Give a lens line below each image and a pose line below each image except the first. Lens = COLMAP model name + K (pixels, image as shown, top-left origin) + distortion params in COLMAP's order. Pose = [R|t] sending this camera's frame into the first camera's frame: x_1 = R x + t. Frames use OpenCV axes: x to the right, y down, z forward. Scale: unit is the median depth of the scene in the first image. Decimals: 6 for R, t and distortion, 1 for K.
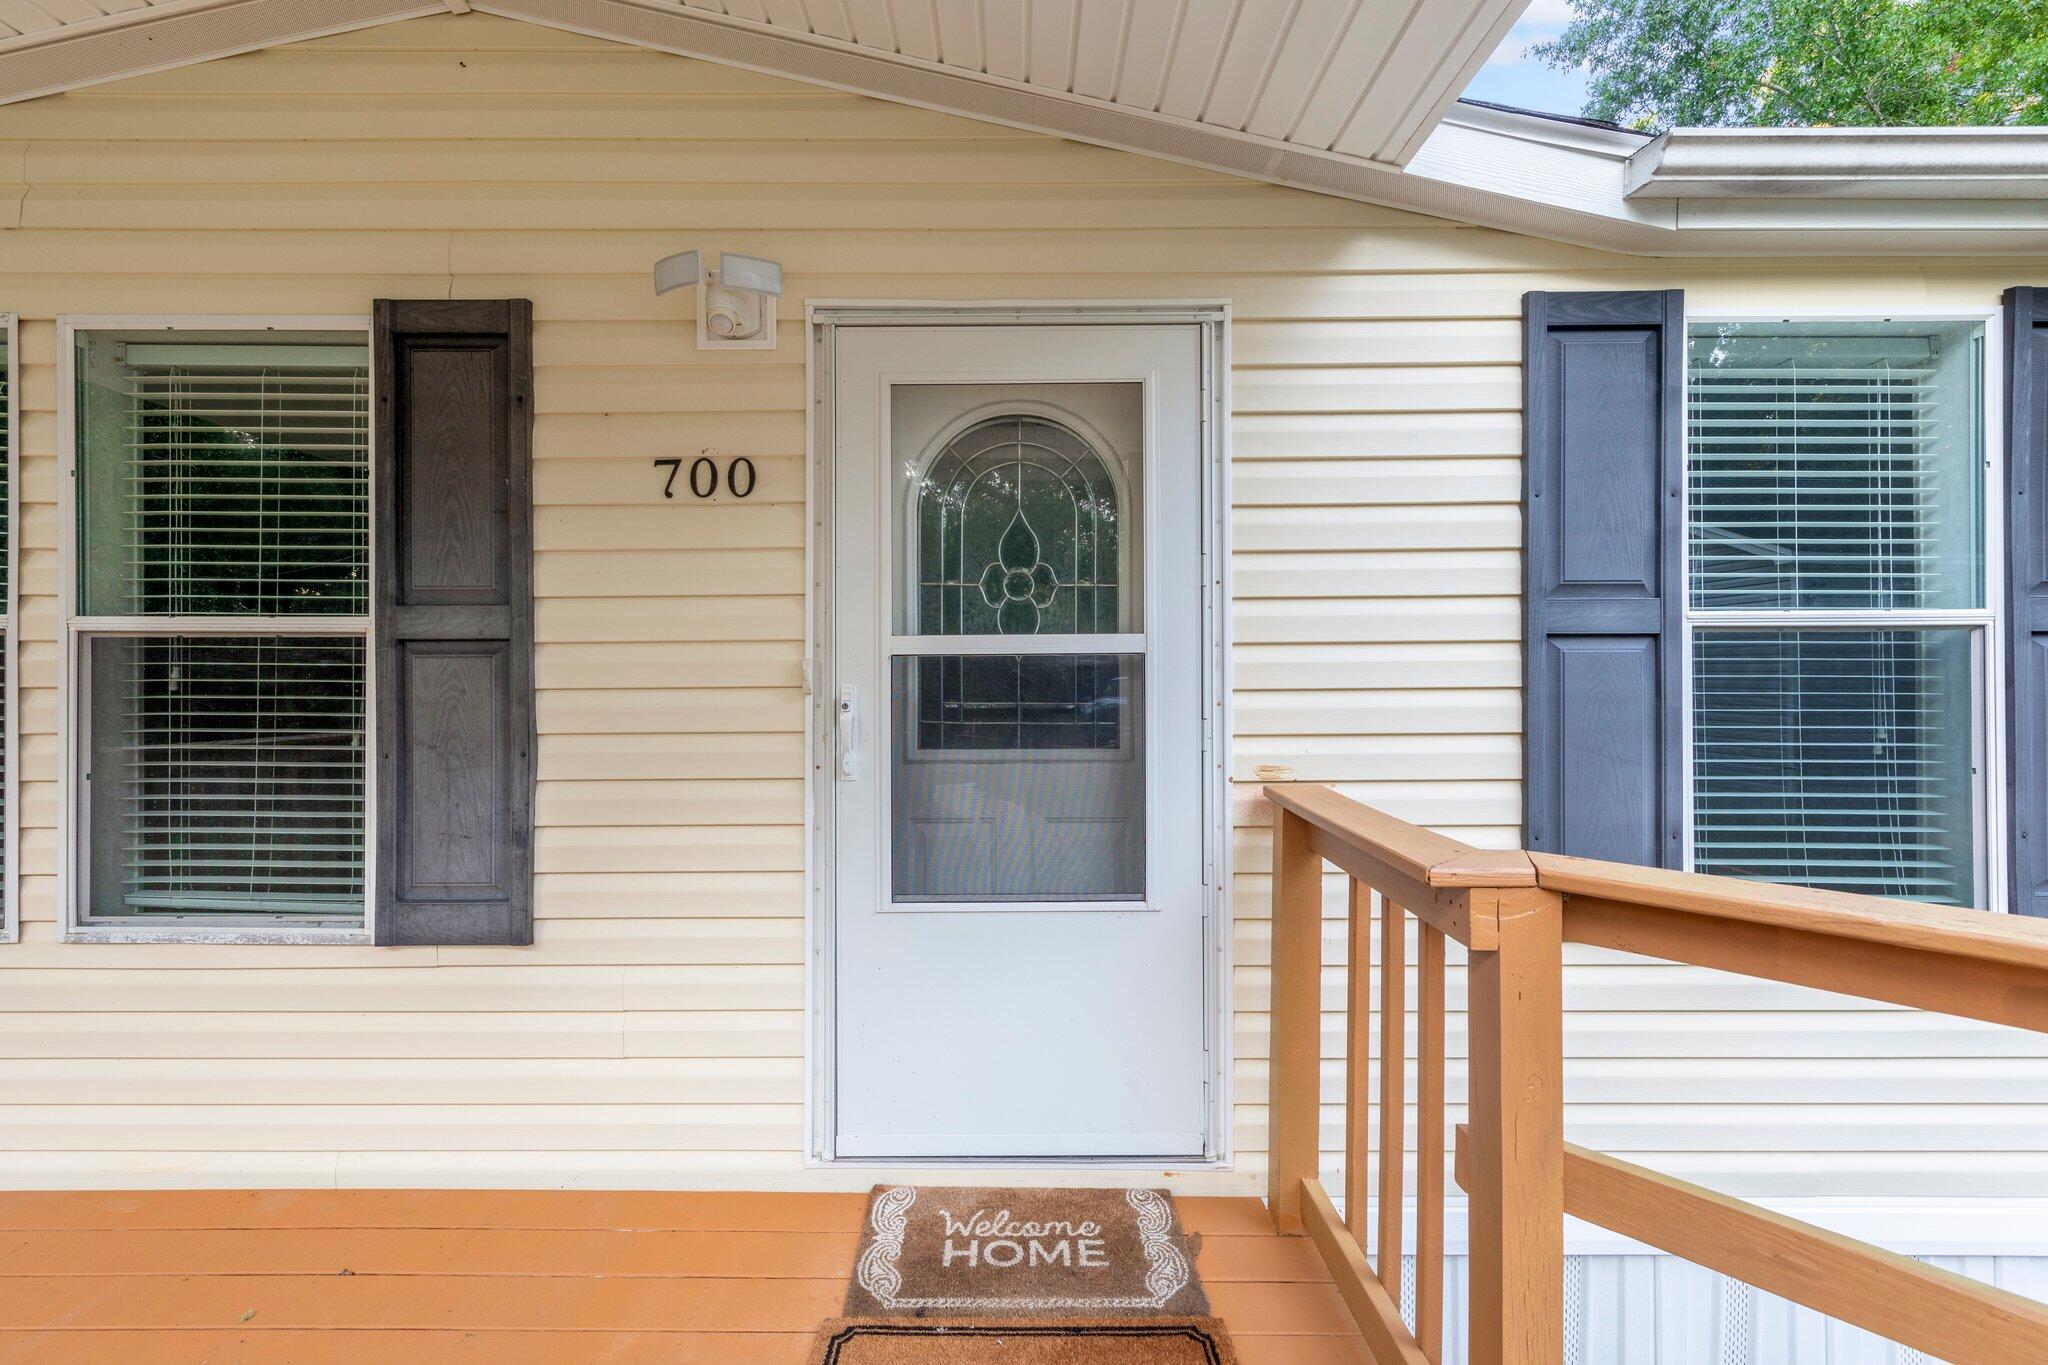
lens RADIAL K [[924.7, 0, 1017.3], [0, 924.7, 682.1], [0, 0, 1]] dist [0.002275, 0.000074]
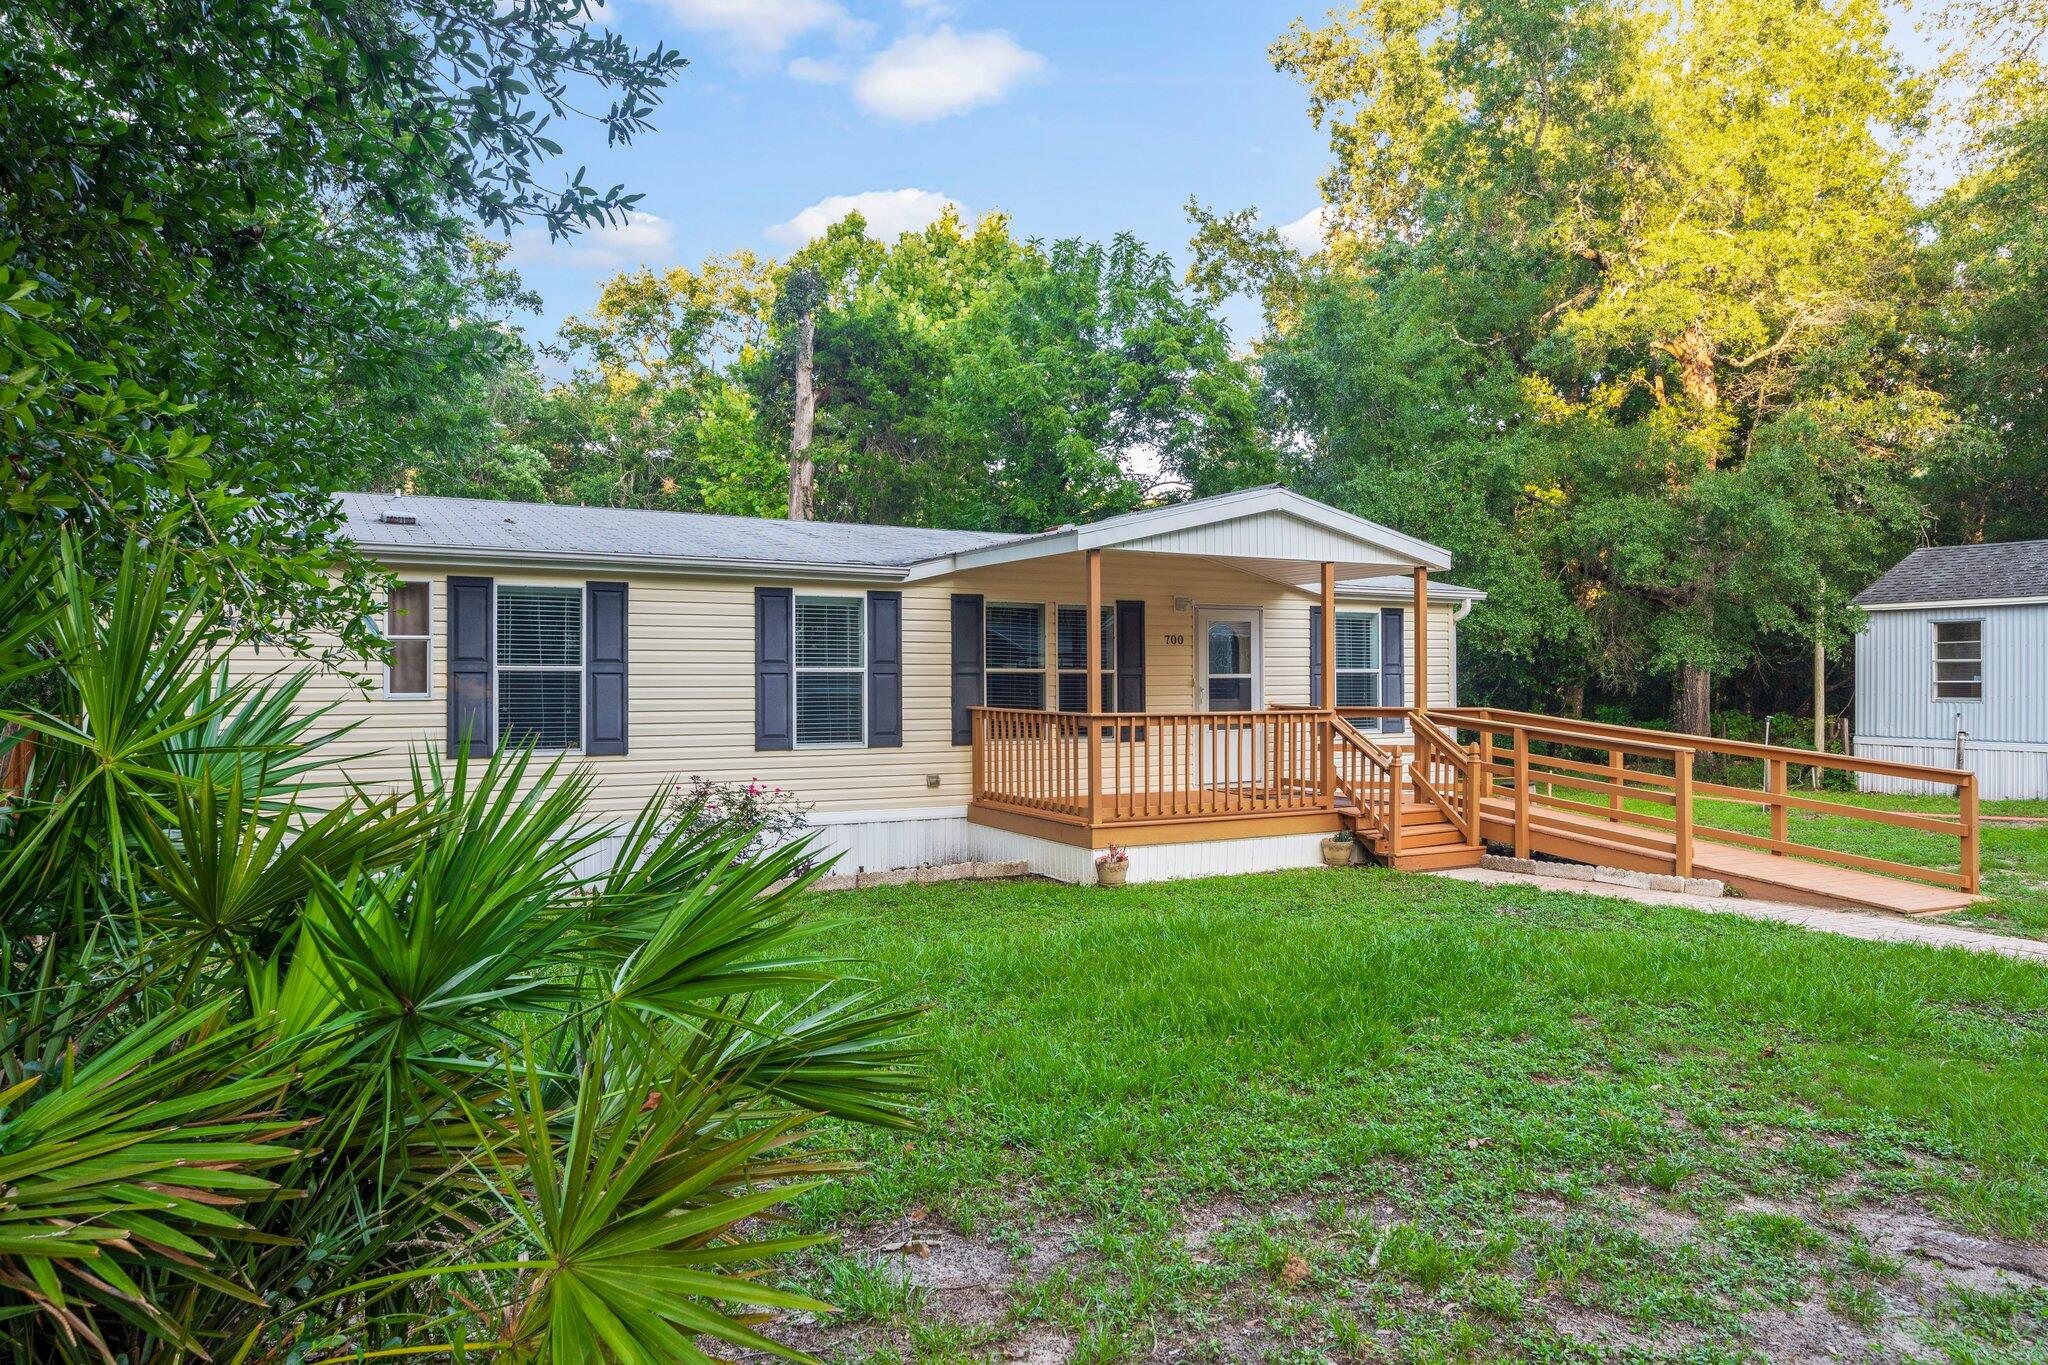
lens RADIAL K [[1381.0, 0, 1037.8], [0, 1381.0, 688.0], [0, 0, 1]] dist [0.005506, -0.001961]
pose [[0.866040, -0.002142, 0.499969, -4.404560], [0.001174, 0.999997, 0.002250, 0.002094], [-0.499973, -0.001362, 0.866040, -4.666543]]
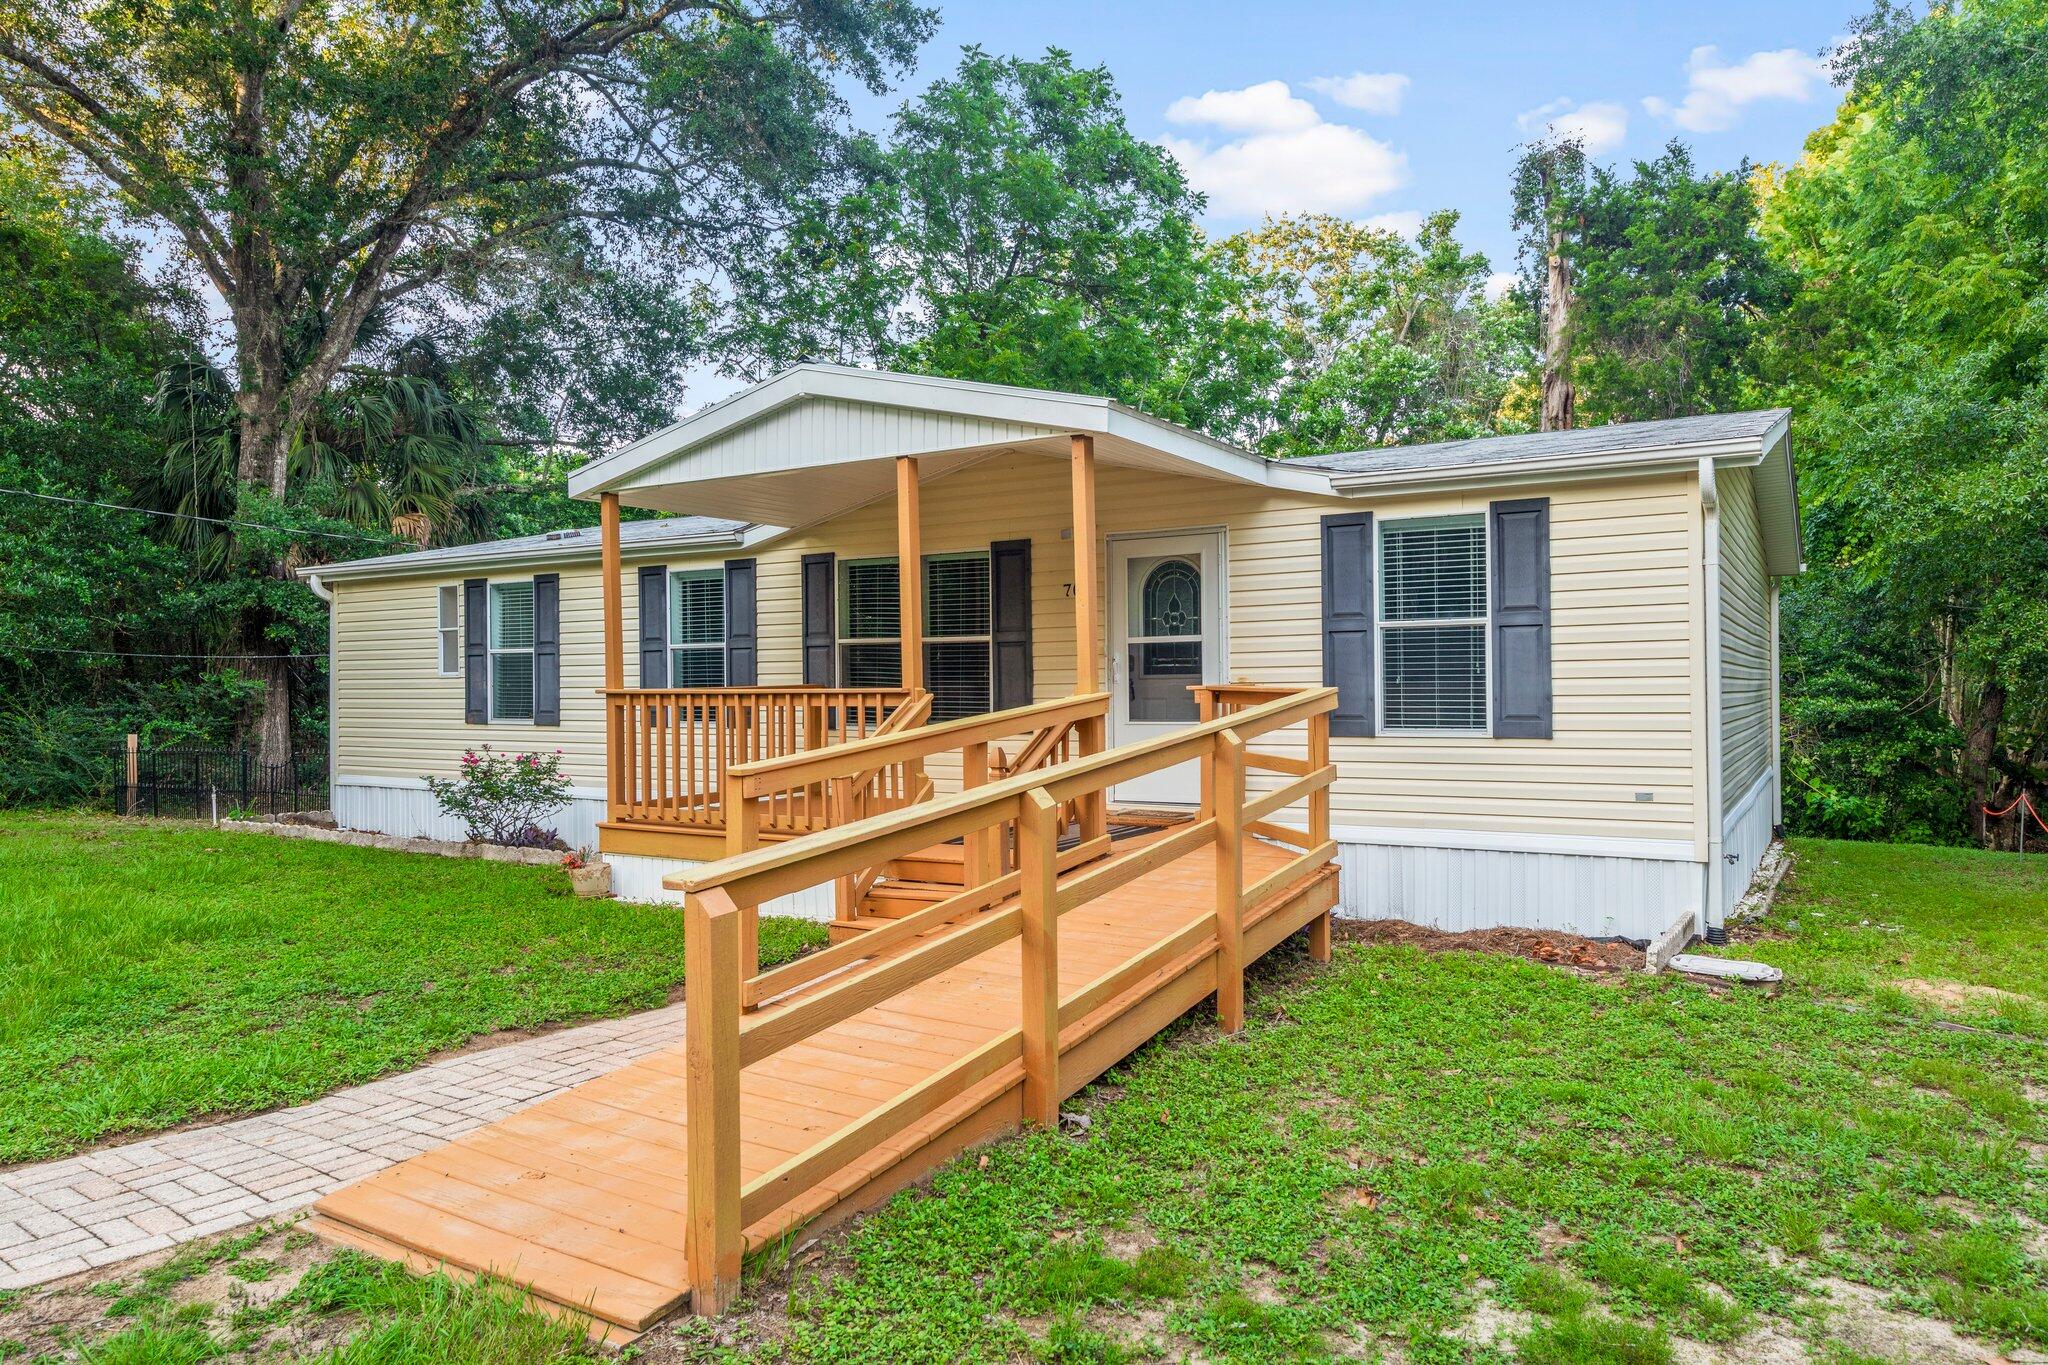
lens RADIAL K [[1318.4, 0, 1027.6], [0, 1318.4, 683.1], [0, 0, 1]] dist [-0.006213, -0.000221]
pose [[0.851848, -0.005811, -0.523757, 1.925044], [0.010723, 0.999922, 0.006347, 0.073148], [0.523680, -0.011023, 0.851844, -3.015695]]
